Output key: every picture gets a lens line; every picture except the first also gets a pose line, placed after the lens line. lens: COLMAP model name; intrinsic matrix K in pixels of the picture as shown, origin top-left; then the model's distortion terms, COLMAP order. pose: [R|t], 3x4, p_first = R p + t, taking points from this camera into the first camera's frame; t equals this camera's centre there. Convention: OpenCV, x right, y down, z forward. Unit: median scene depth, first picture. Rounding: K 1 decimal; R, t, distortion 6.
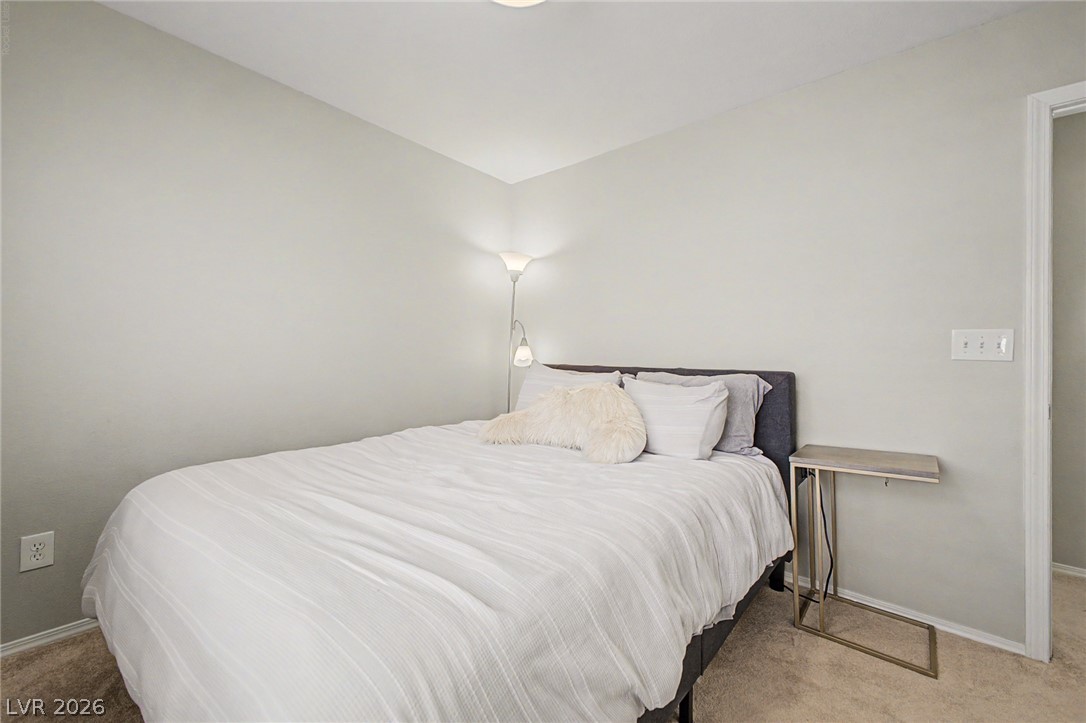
lens RADIAL K [[433.3, 0, 547.8], [0, 433.3, 354.3], [0, 0, 1]] dist [0.056325, -0.000071]
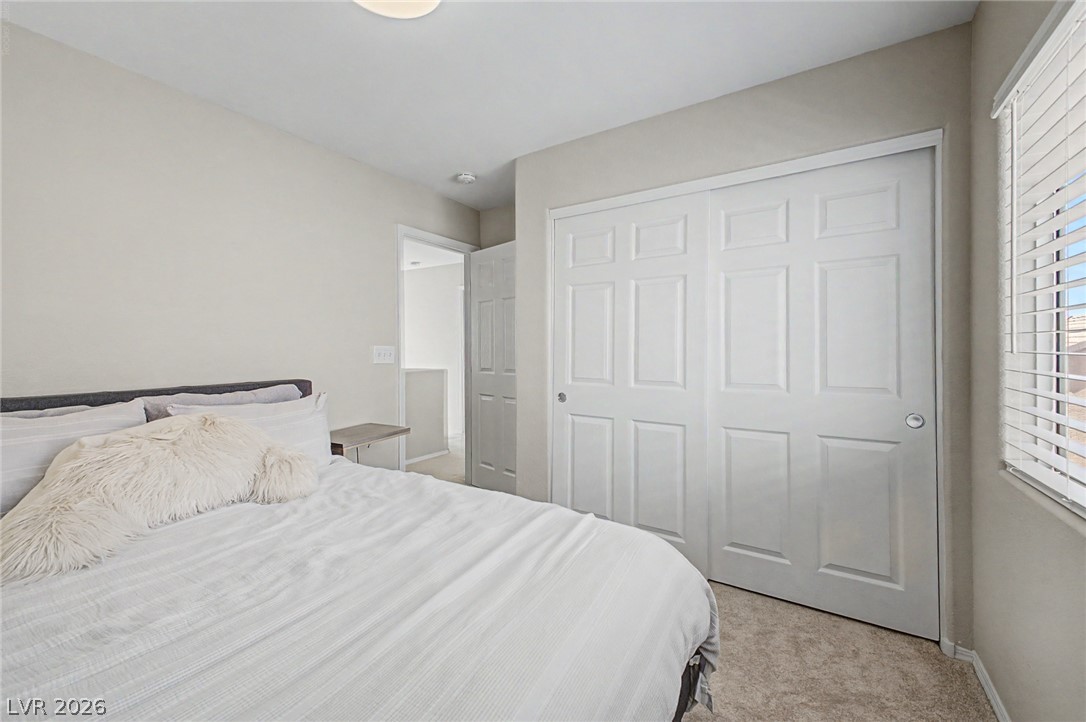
lens RADIAL K [[433.3, 0, 547.8], [0, 433.3, 353.8], [0, 0, 1]] dist [0.056325, -0.000071]
pose [[-0.141422, -0.009338, 0.989905, -0.787470], [0.014439, 0.999830, 0.011495, -0.034975], [-0.989844, 0.015919, -0.141263, 0.612408]]
